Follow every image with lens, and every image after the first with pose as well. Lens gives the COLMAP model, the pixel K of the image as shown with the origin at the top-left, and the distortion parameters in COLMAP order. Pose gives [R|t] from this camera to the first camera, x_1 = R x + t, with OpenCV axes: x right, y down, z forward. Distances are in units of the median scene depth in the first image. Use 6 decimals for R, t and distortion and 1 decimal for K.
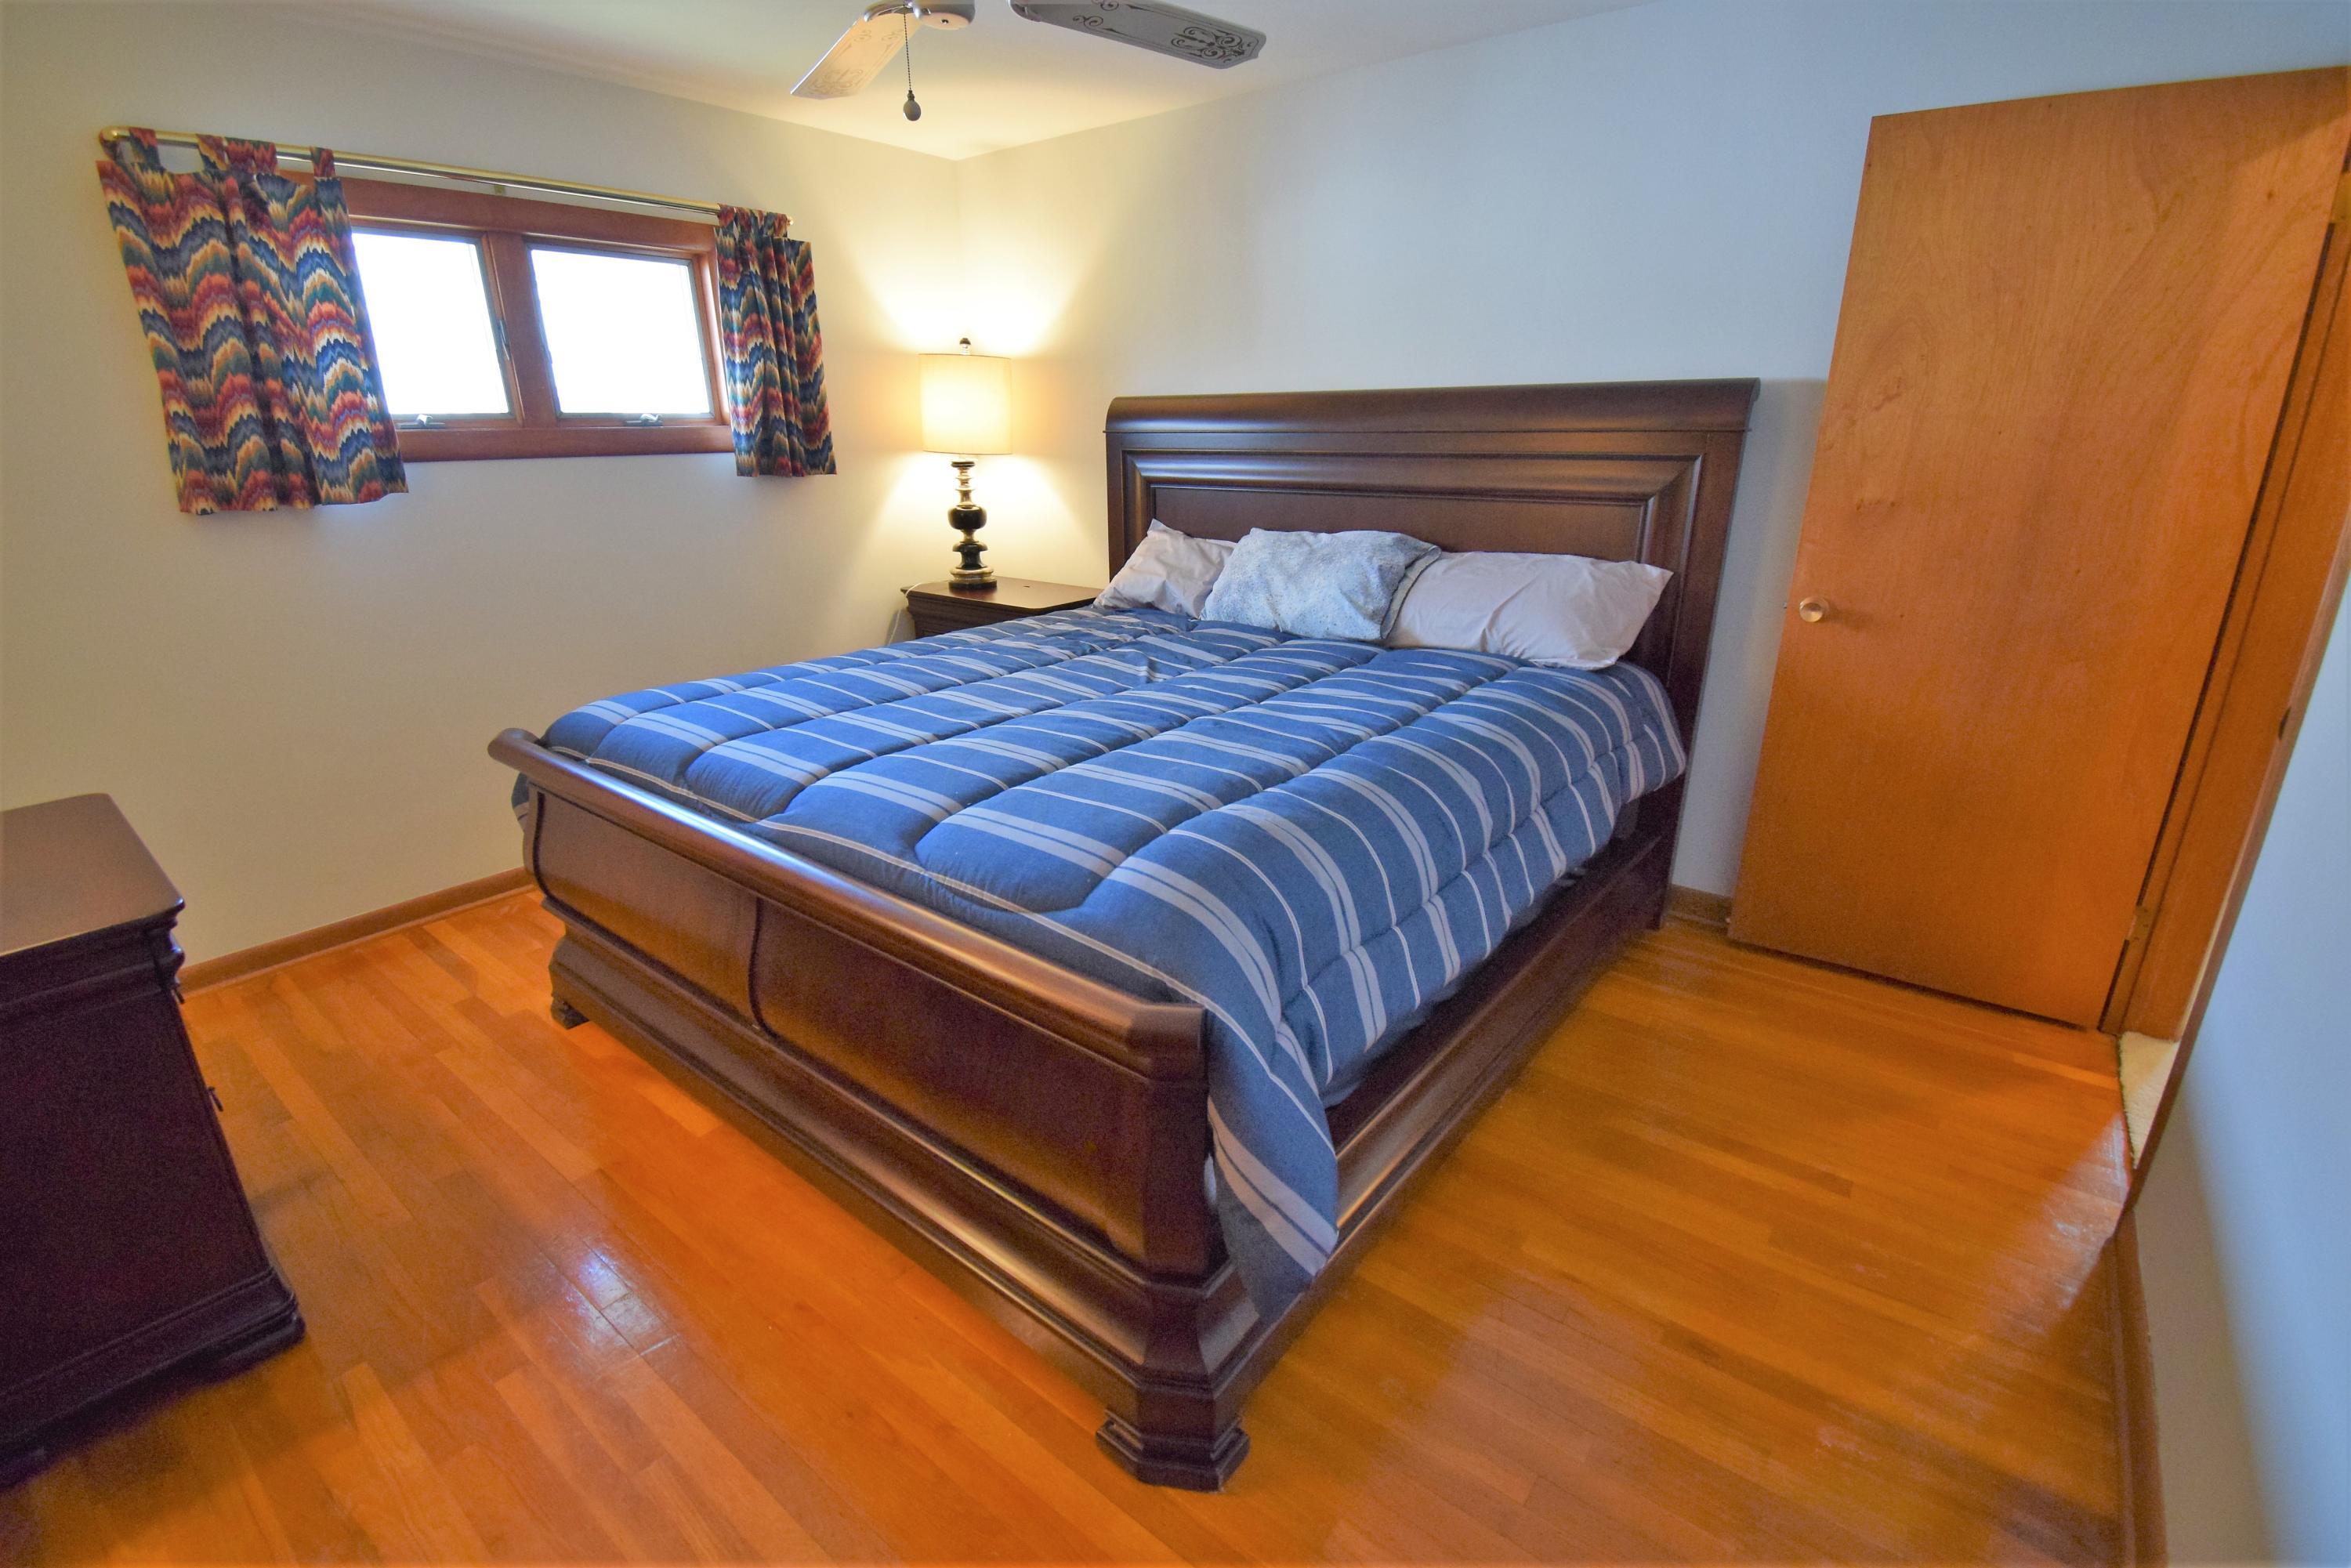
lens RADIAL K [[1044.2, 0, 1174.7], [0, 1044.2, 779.0], [0, 0, 1]] dist [0.025385, -0.026697]
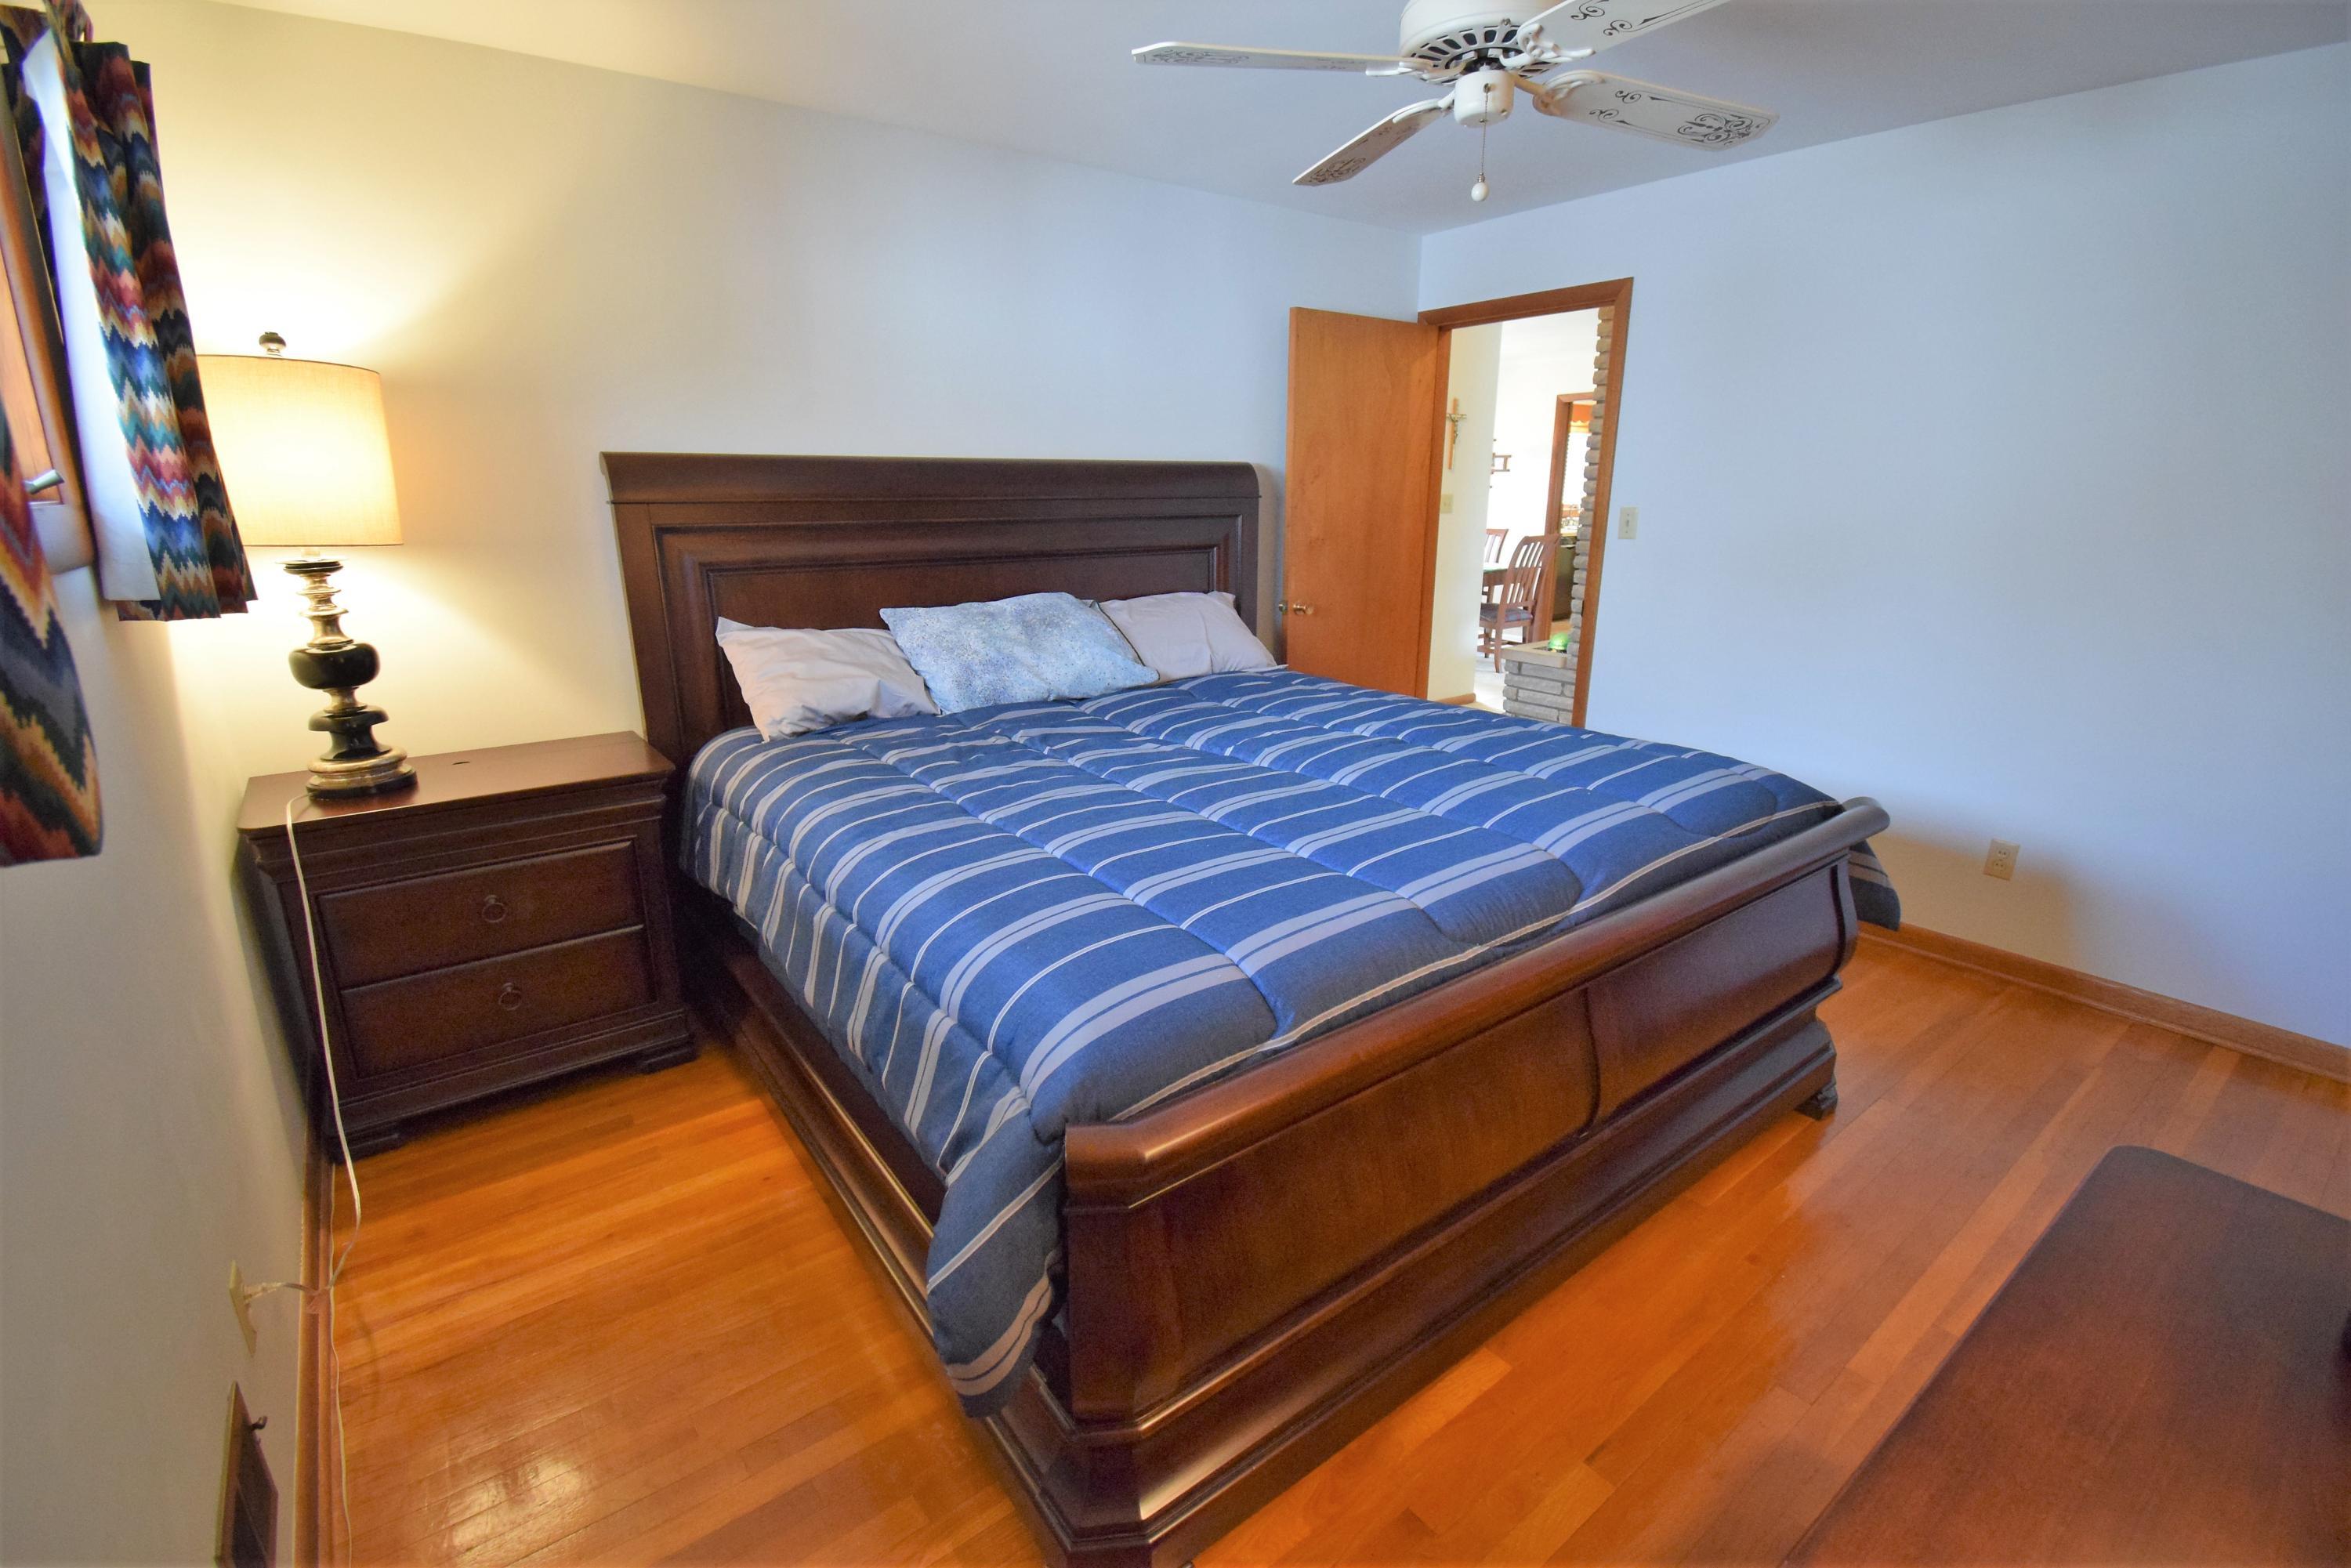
lens RADIAL K [[1044.2, 0, 1174.7], [0, 1044.2, 779.0], [0, 0, 1]] dist [0.025385, -0.026697]
pose [[0.252477, -0.254143, 0.933631, -0.660734], [0.313413, 0.934352, 0.169585, -0.167775], [-0.915439, 0.249796, 0.315554, 0.503200]]
